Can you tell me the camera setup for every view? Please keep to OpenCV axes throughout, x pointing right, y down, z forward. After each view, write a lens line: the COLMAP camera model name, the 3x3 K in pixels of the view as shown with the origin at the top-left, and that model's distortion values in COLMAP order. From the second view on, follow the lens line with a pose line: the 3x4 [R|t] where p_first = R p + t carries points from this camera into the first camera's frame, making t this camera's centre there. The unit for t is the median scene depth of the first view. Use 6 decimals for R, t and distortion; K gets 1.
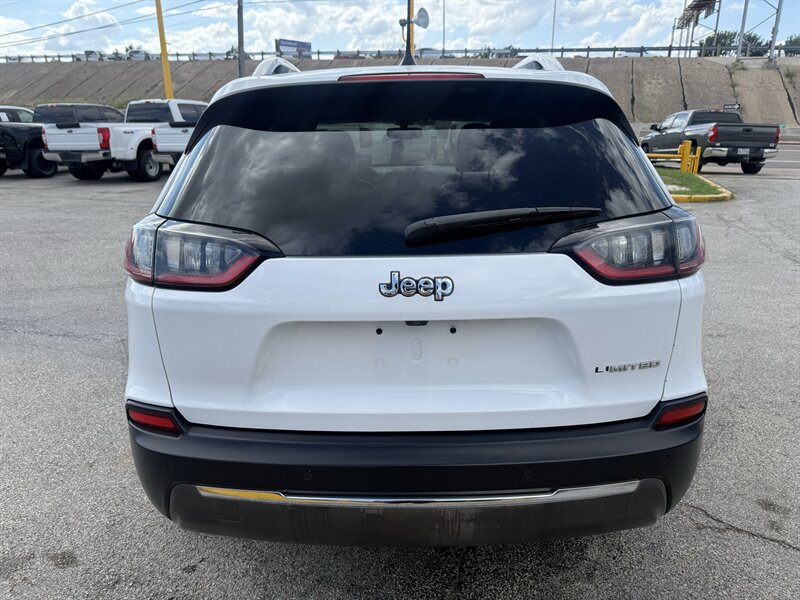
lens RADIAL K [[573.9, 0, 400.7], [0, 573.9, 312.4], [0, 0, 1]] dist [0.029197, -0.043287]
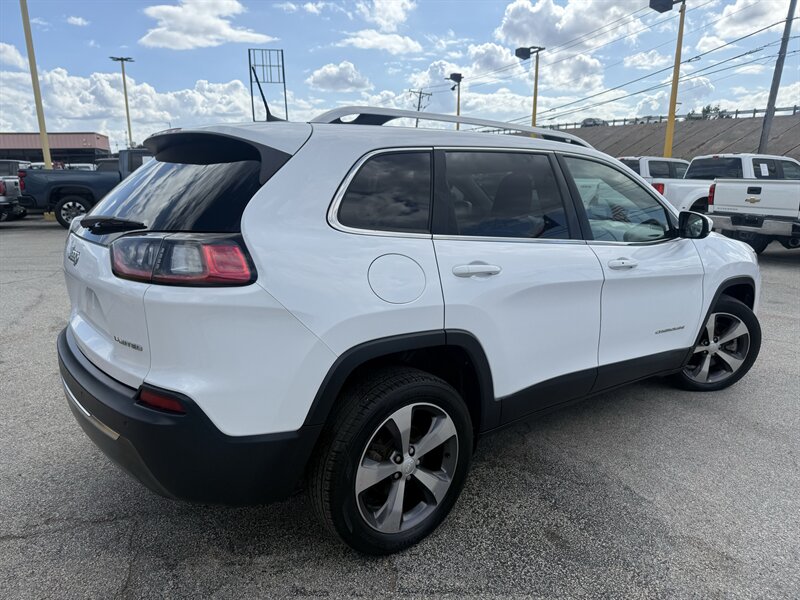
lens RADIAL K [[575.1, 0, 394.9], [0, 575.1, 307.7], [0, 0, 1]] dist [0.032965, -0.042313]
pose [[0.625173, 0.193010, -0.756244, 0.142435], [-0.268340, 0.963026, 0.023954, -0.014478], [0.732907, 0.187955, 0.653851, 0.046559]]
